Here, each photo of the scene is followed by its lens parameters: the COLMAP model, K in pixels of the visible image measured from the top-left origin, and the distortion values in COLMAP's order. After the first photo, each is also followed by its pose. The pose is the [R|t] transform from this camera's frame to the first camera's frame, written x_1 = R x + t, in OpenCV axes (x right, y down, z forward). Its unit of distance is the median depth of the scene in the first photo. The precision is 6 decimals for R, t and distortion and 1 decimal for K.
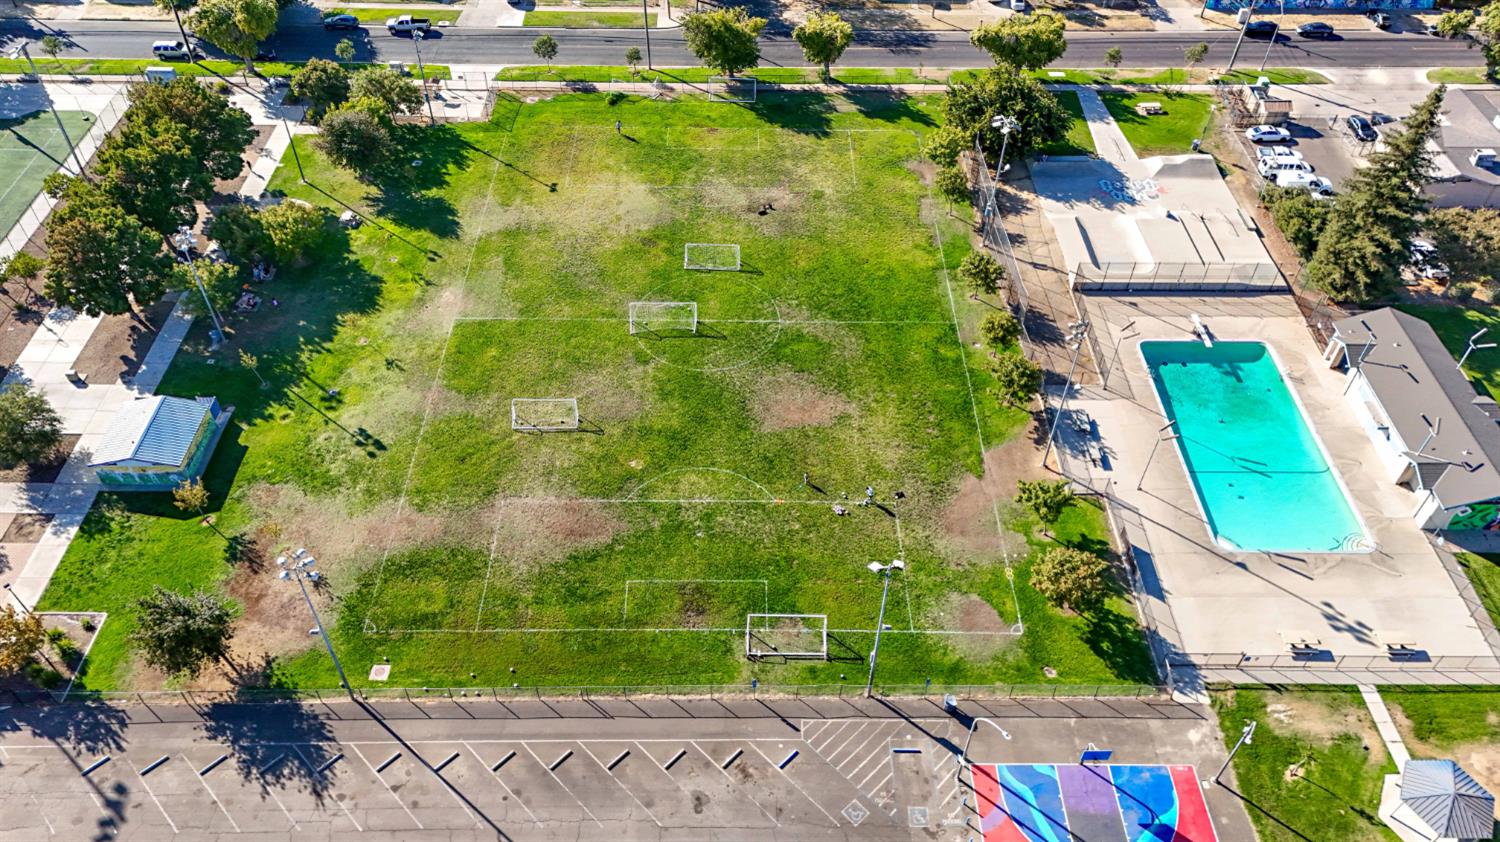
lens RADIAL K [[1097.1, 0, 750.0], [0, 1097.1, 421.0], [0, 0, 1]] dist [0.081607, -0.074803]
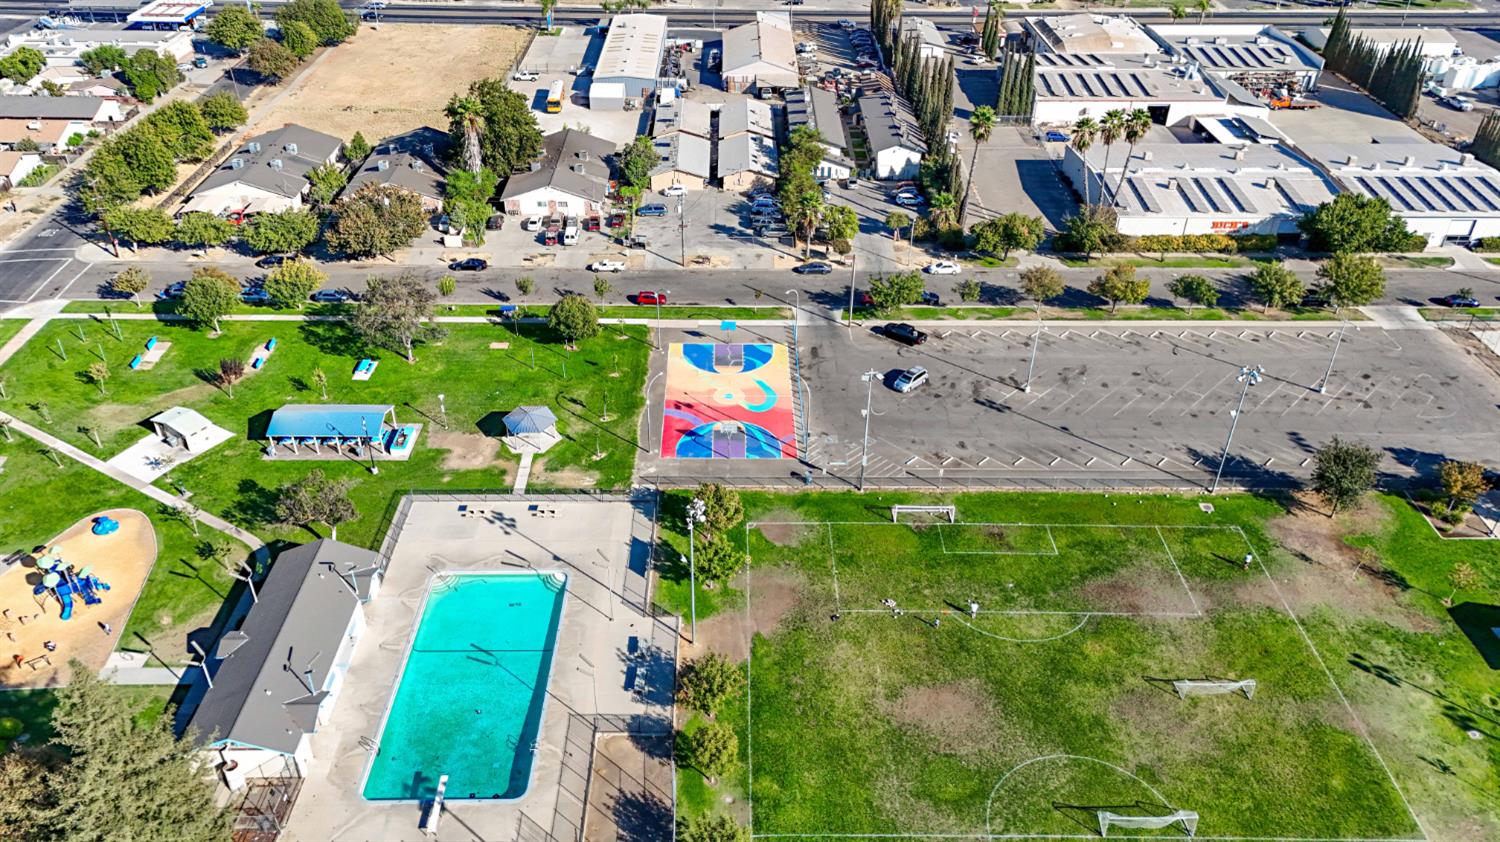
lens RADIAL K [[1097.1, 0, 750.0], [0, 1097.1, 421.0], [0, 0, 1]] dist [0.081607, -0.074803]
pose [[-0.999648, -0.019628, -0.017833, 0.212515], [-0.021258, 0.191057, 0.981349, -0.897153], [-0.015854, 0.981383, -0.191407, 0.895139]]
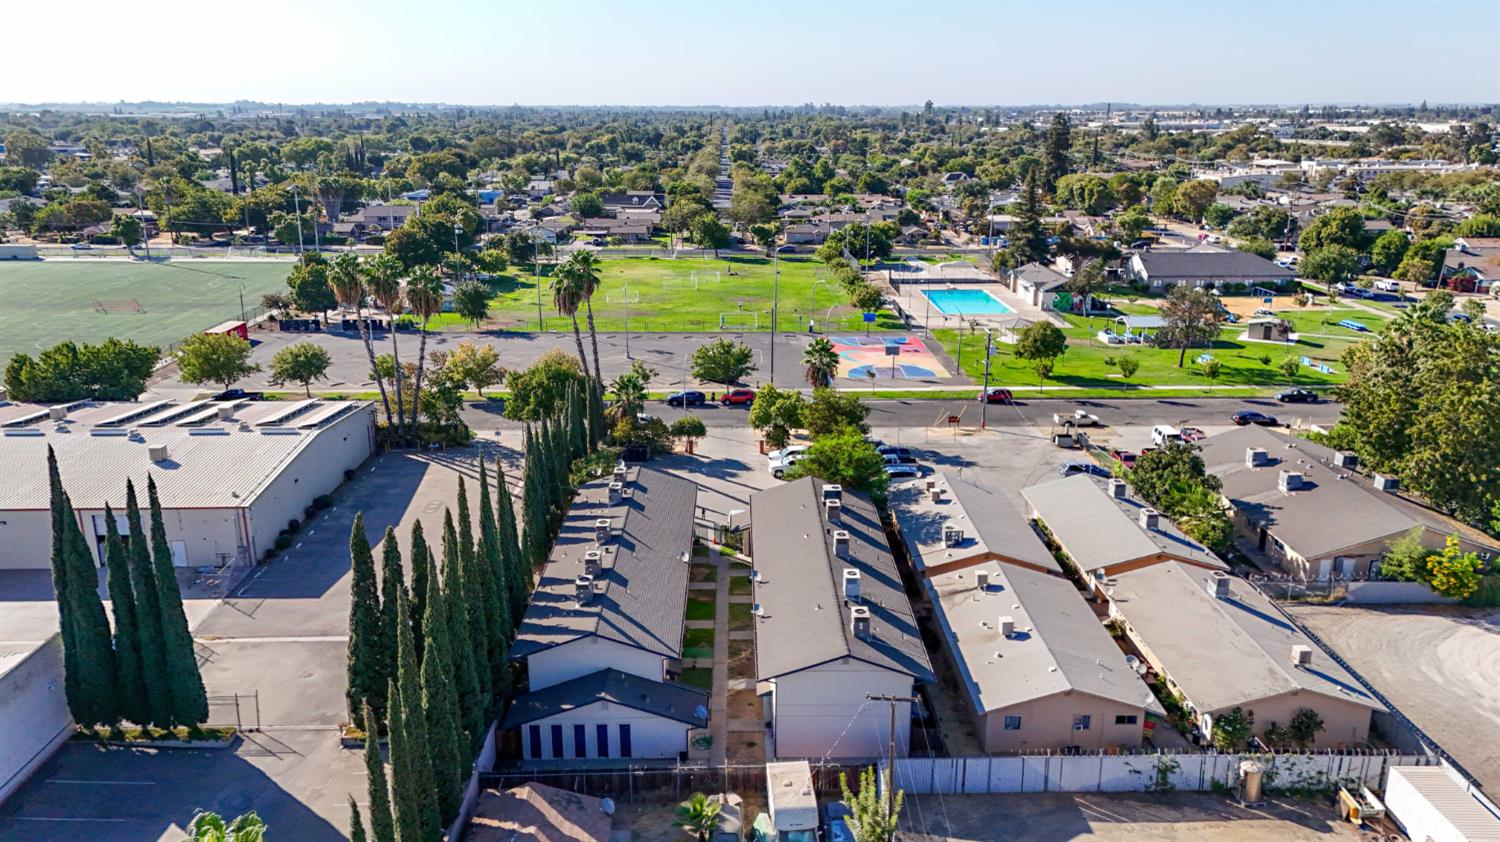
lens RADIAL K [[1097.1, 0, 750.0], [0, 1097.1, 421.0], [0, 0, 1]] dist [0.081607, -0.074803]
pose [[0.999874, -0.014237, 0.006957, 0.030140], [0.015820, 0.872166, -0.488955, 1.103079], [0.000894, 0.489003, 0.872281, -0.610844]]
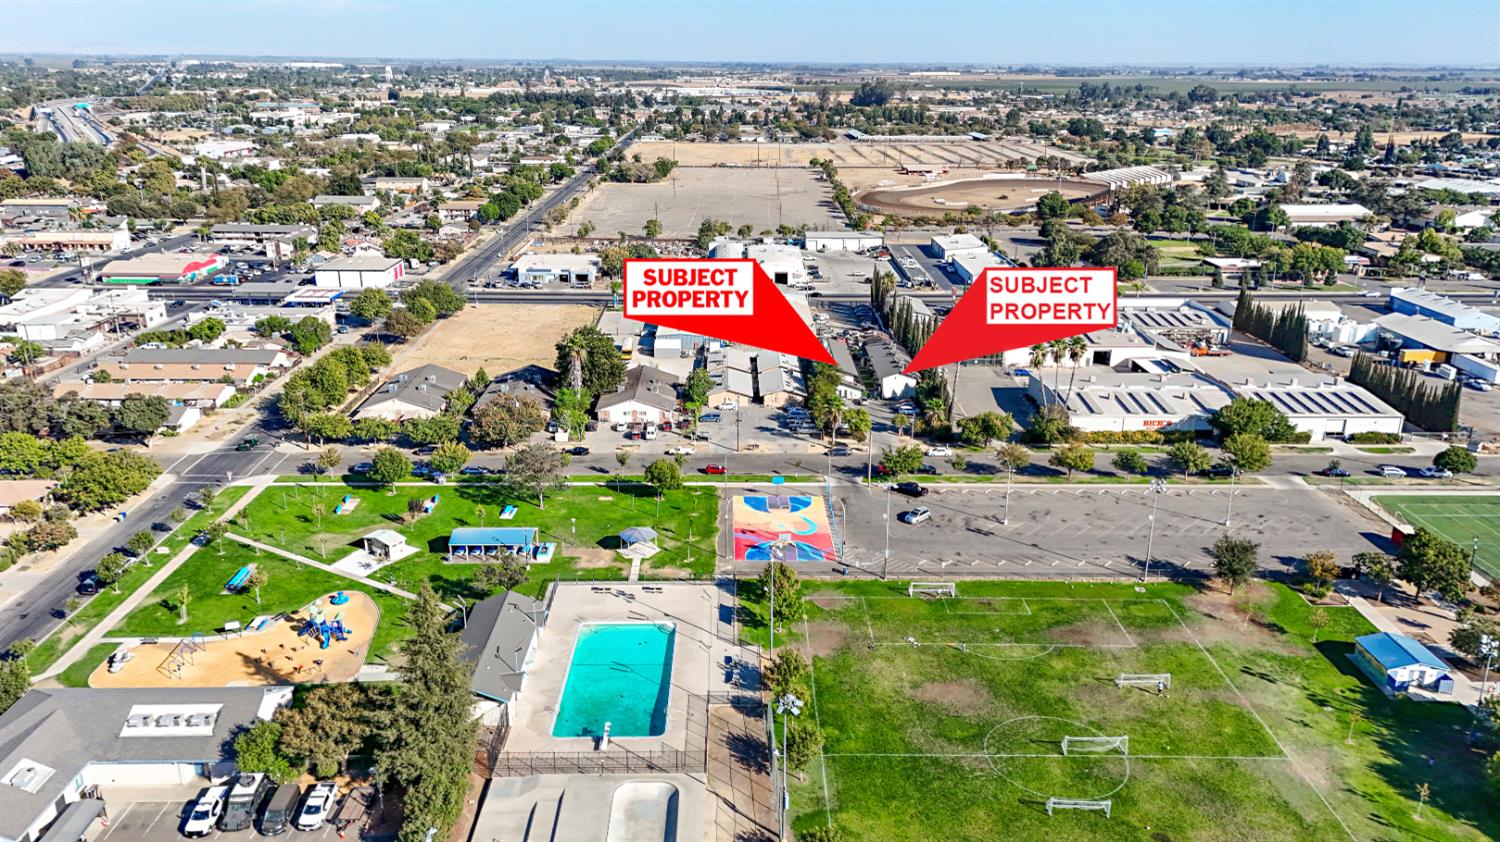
lens RADIAL K [[1097.1, 0, 750.0], [0, 1097.1, 421.0], [0, 0, 1]] dist [0.081607, -0.074803]
pose [[-0.999790, -0.017528, -0.010594, 0.282246], [-0.017327, 0.448107, 0.893812, -1.230728], [-0.010919, 0.893808, -0.448317, 1.227642]]
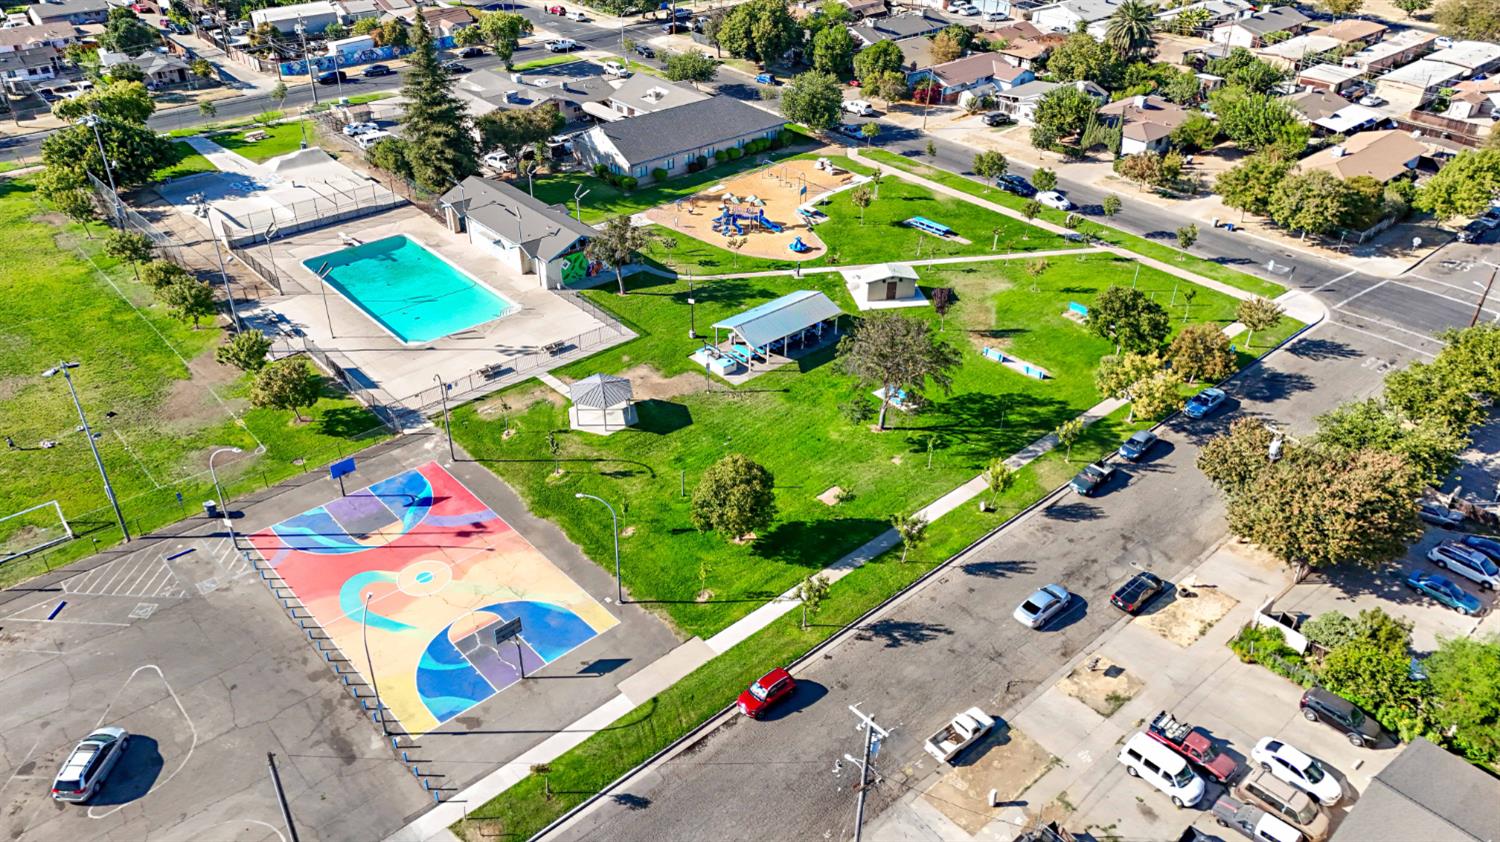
lens RADIAL K [[1097.1, 0, 750.0], [0, 1097.1, 421.0], [0, 0, 1]] dist [0.081607, -0.074803]
pose [[0.751431, -0.361143, 0.552203, 0.006245], [0.466649, 0.882551, -0.057819, 0.359944], [-0.466466, 0.301132, 0.831703, -0.122096]]
